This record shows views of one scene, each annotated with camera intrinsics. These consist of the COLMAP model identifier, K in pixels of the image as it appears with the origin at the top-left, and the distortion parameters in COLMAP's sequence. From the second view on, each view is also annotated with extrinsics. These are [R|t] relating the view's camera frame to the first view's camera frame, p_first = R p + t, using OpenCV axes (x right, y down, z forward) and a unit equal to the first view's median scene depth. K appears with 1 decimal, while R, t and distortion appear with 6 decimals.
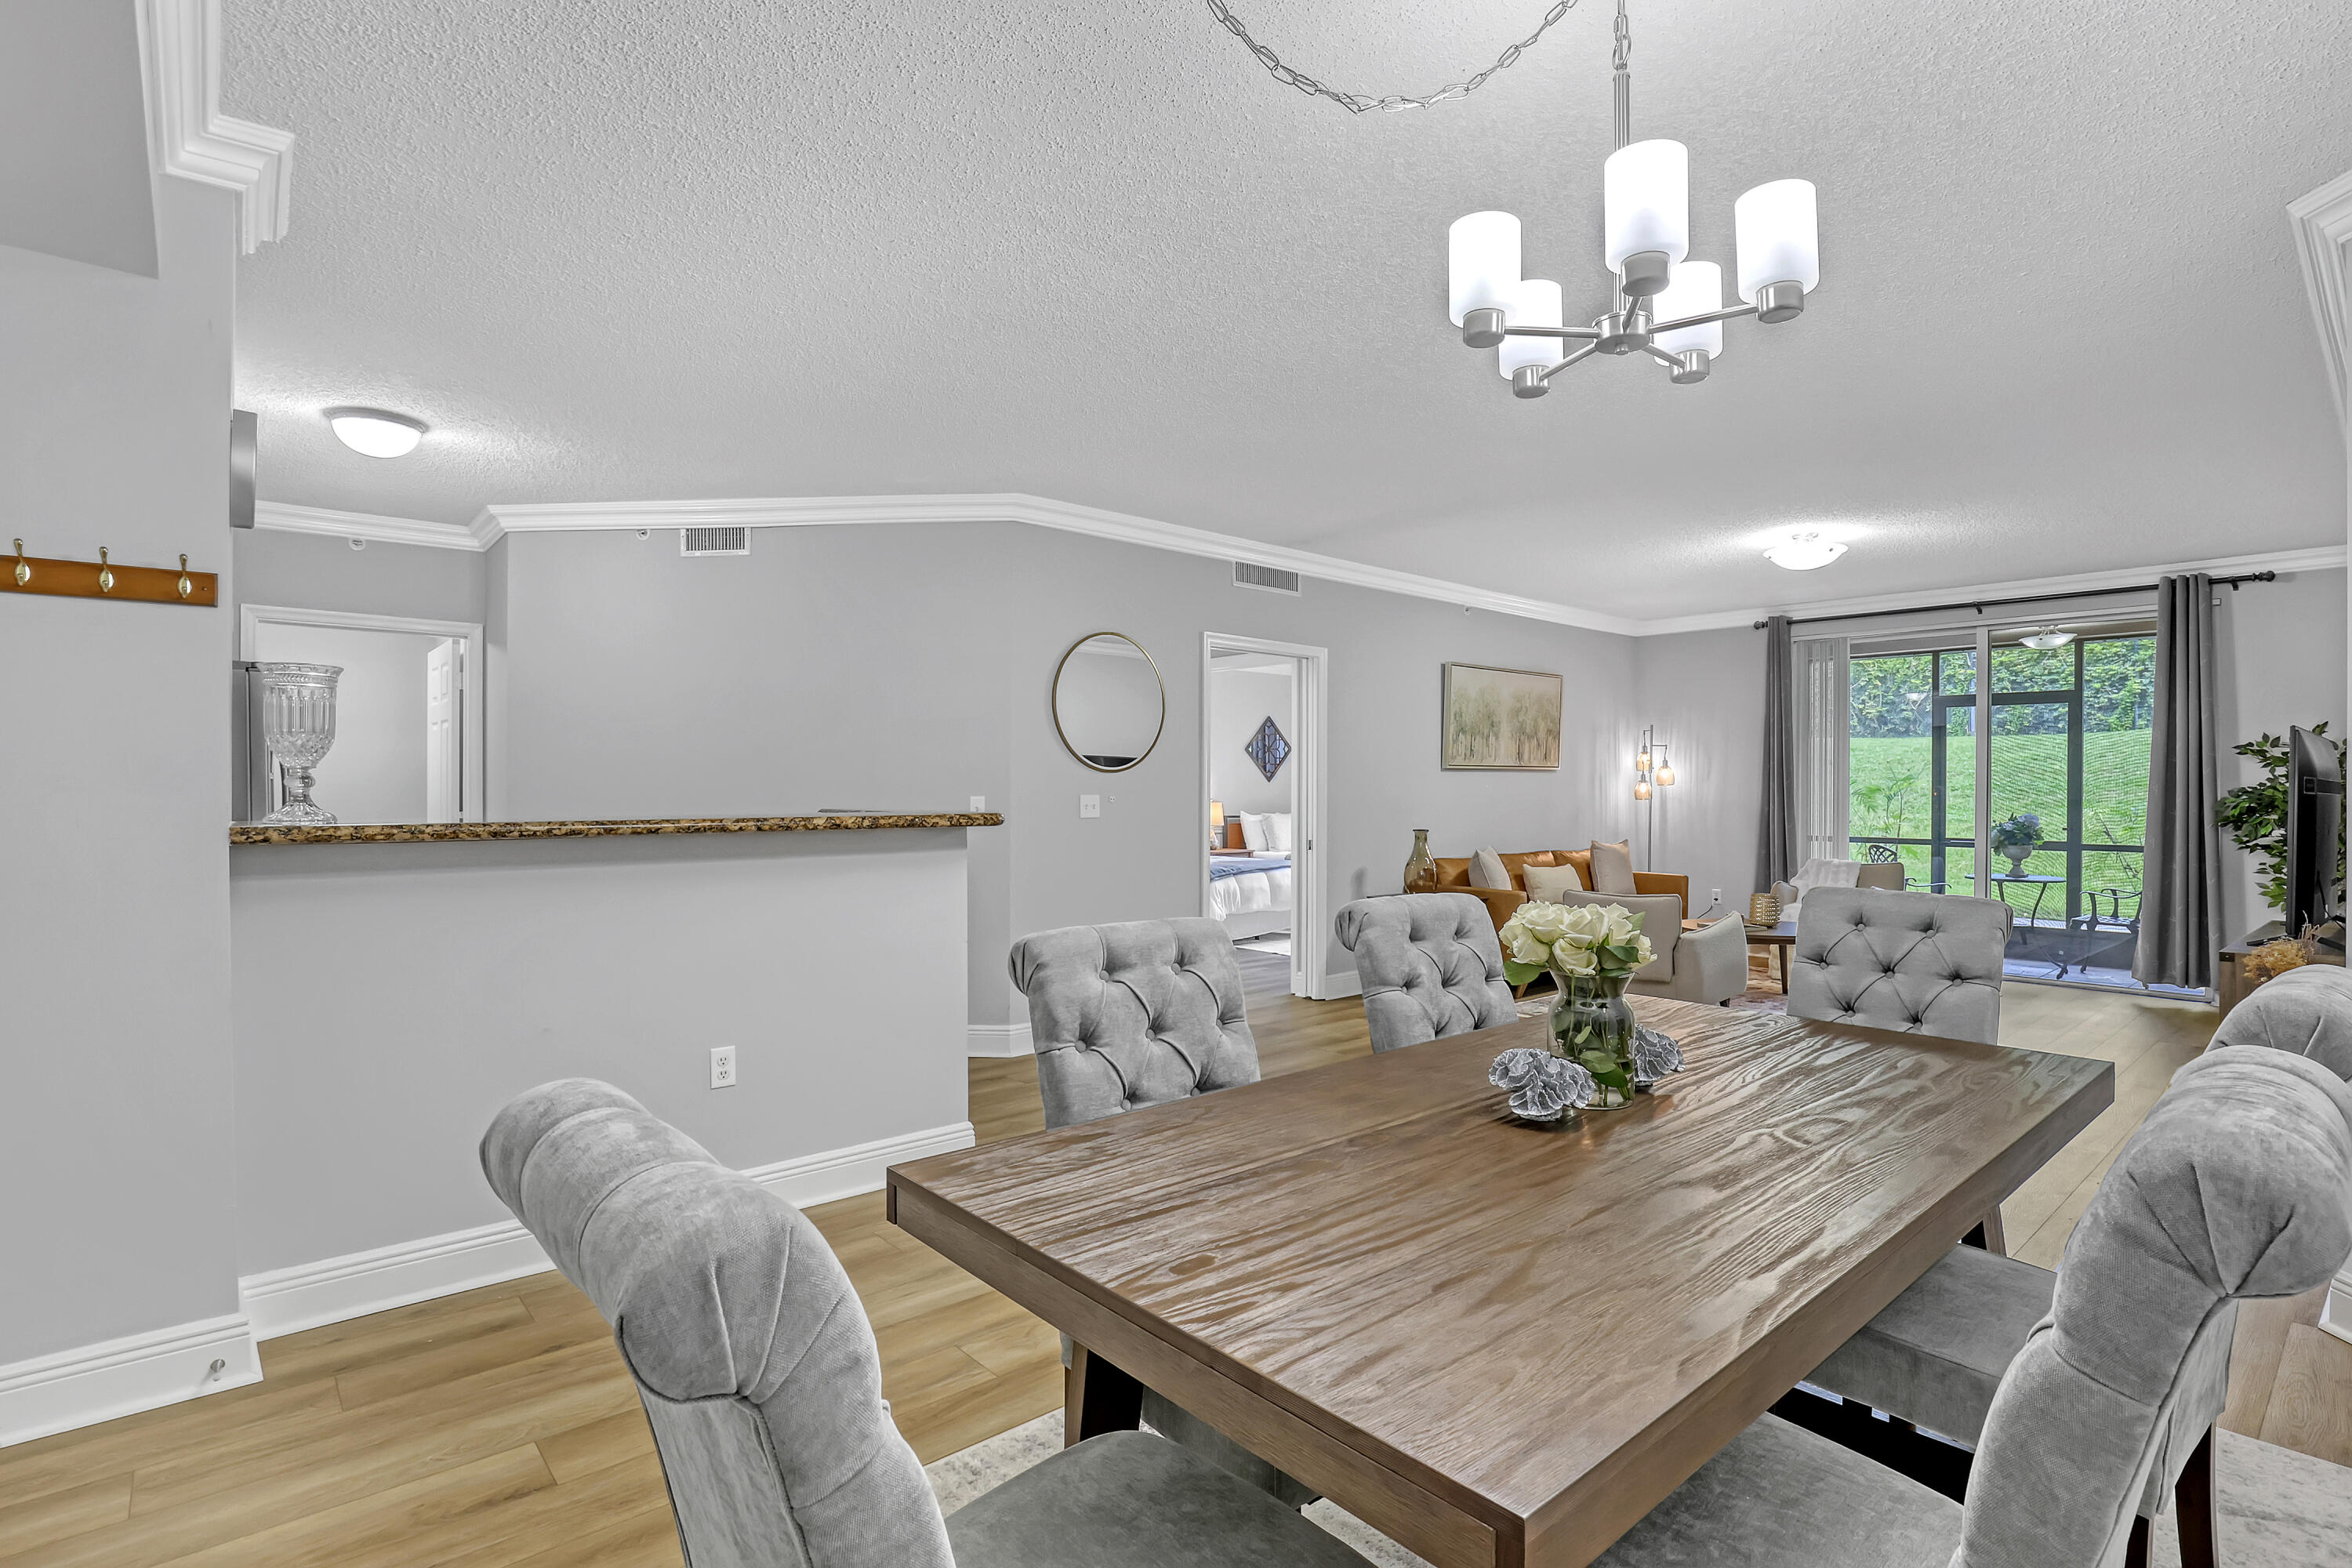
lens RADIAL K [[1120.1, 0, 1186.3], [0, 1120.1, 805.2], [0, 0, 1]] dist [-0.022677, 0.000472]
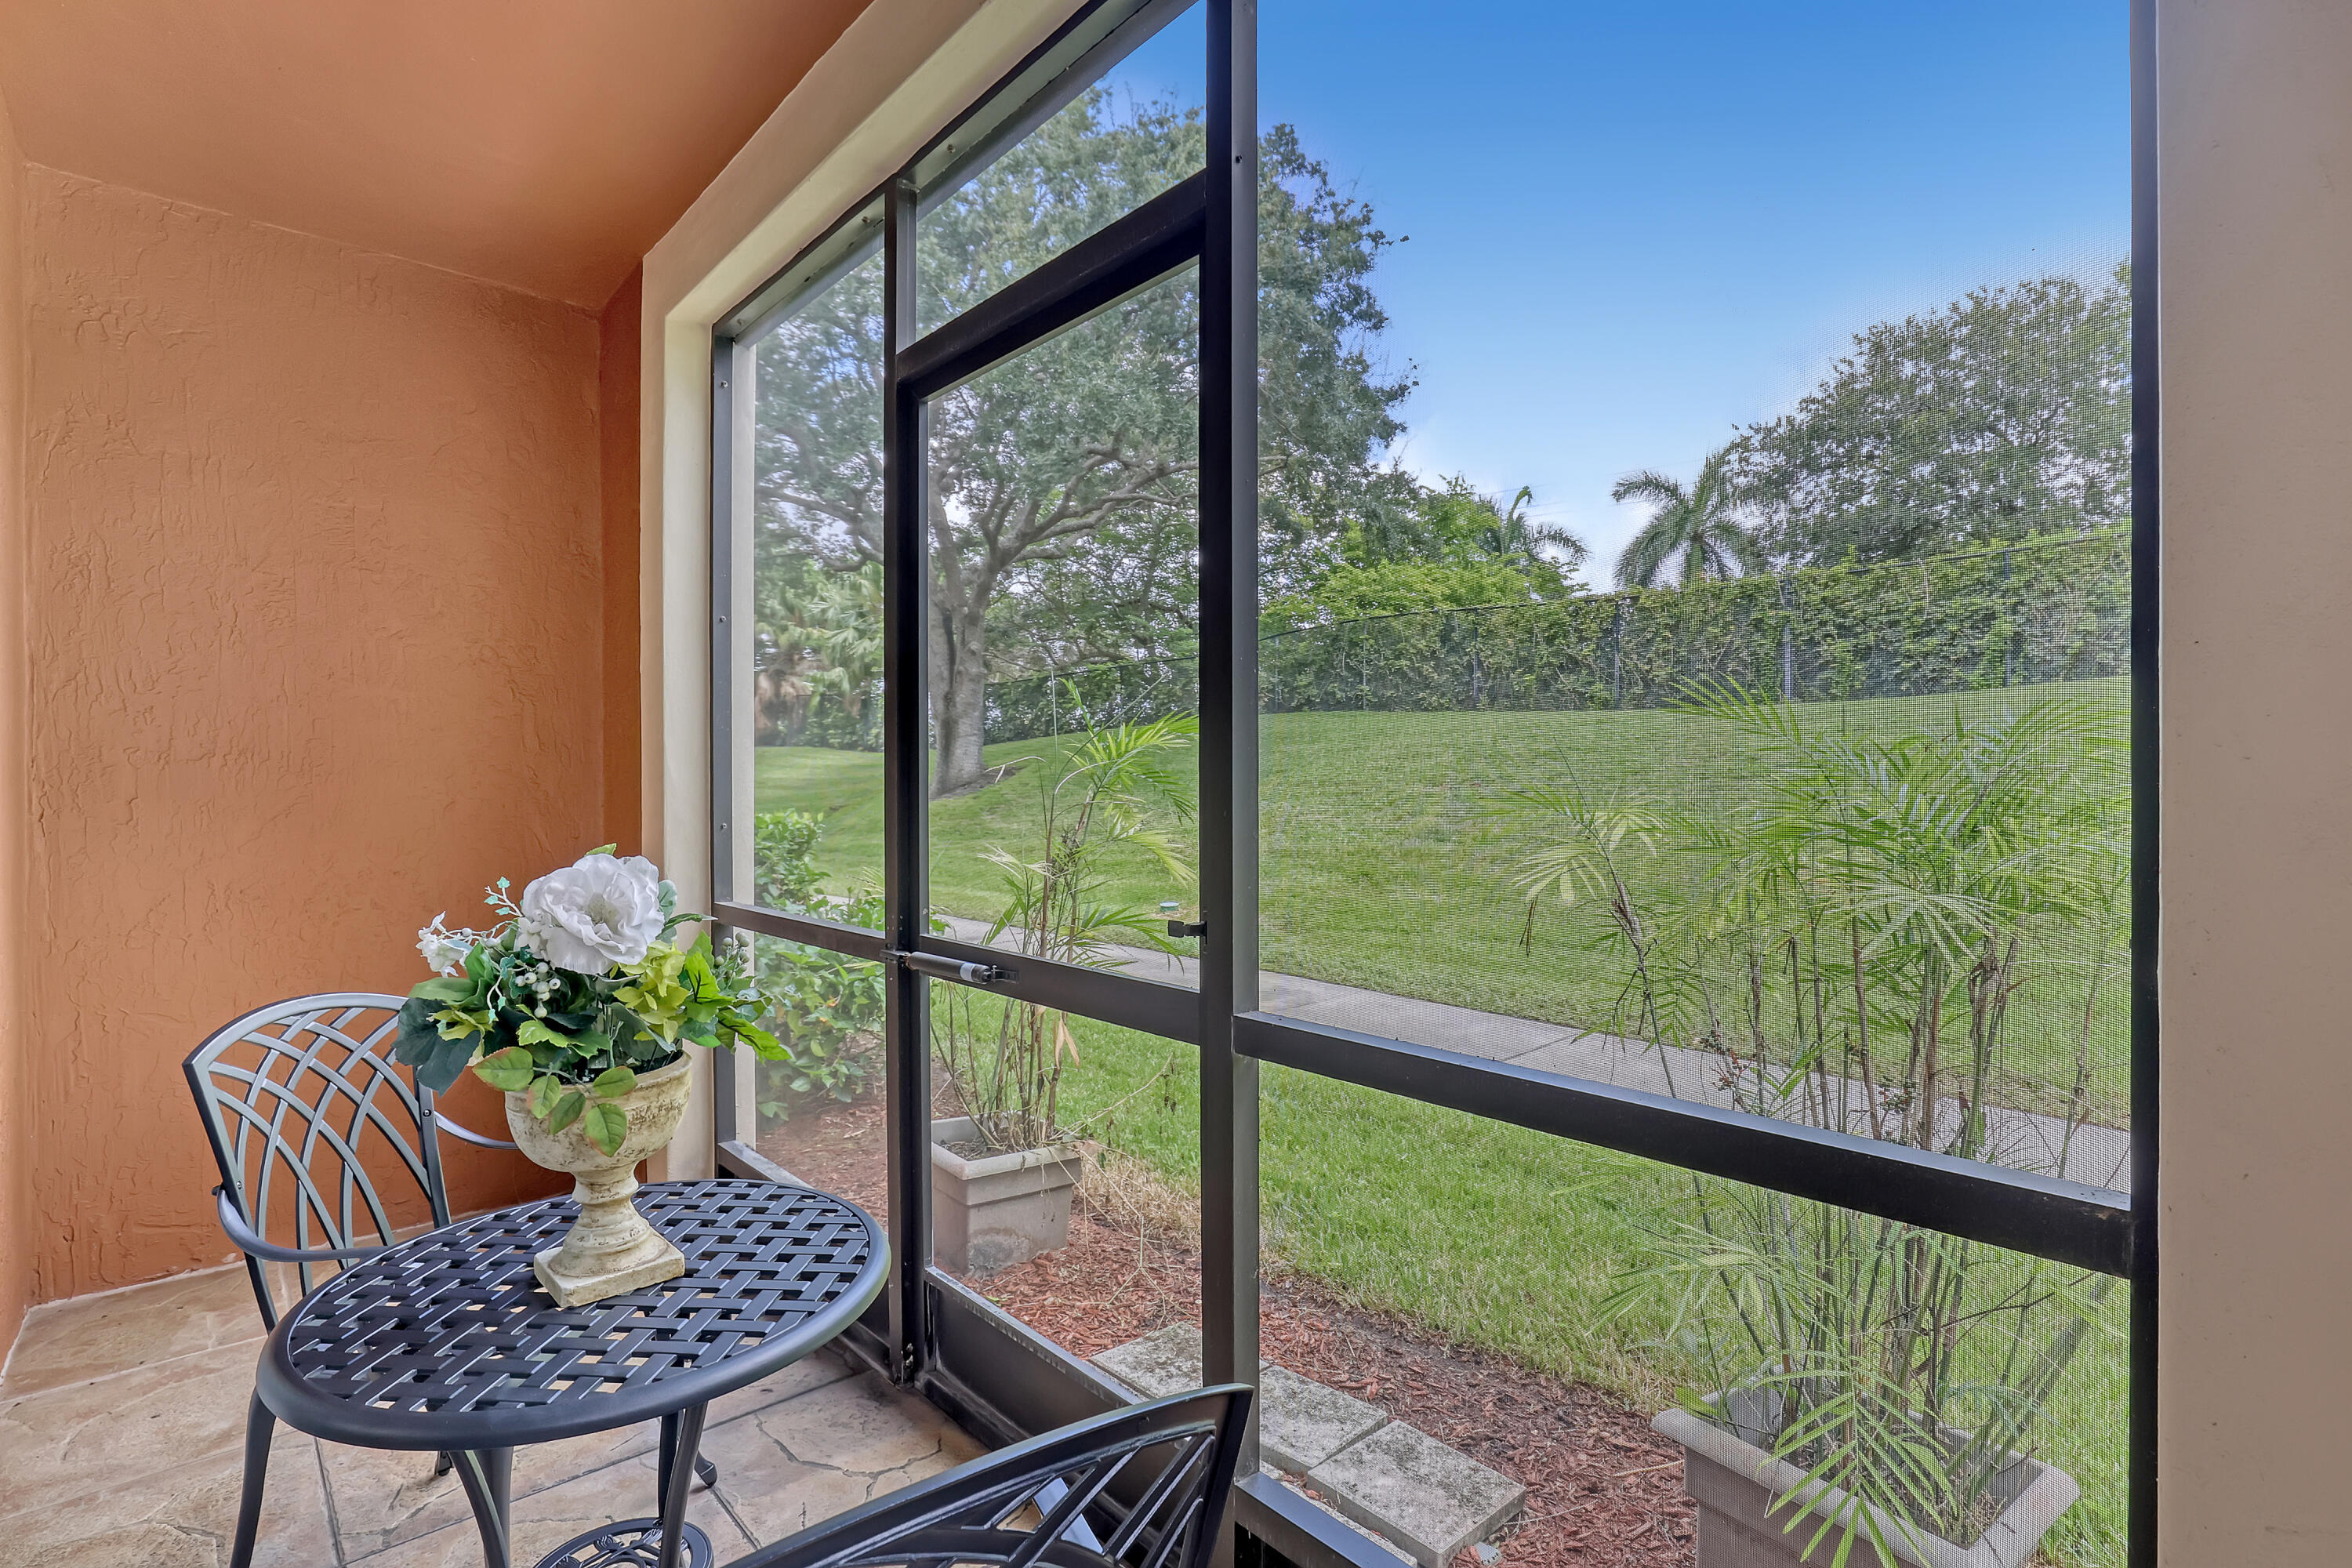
lens RADIAL K [[1120.1, 0, 1186.3], [0, 1120.1, 805.2], [0, 0, 1]] dist [-0.022677, 0.000472]
pose [[0.999210, -0.005832, 0.039319, 0.881834], [0.005866, 0.999983, -0.000731, 0.000578], [-0.039314, 0.000961, 0.999226, 0.904324]]
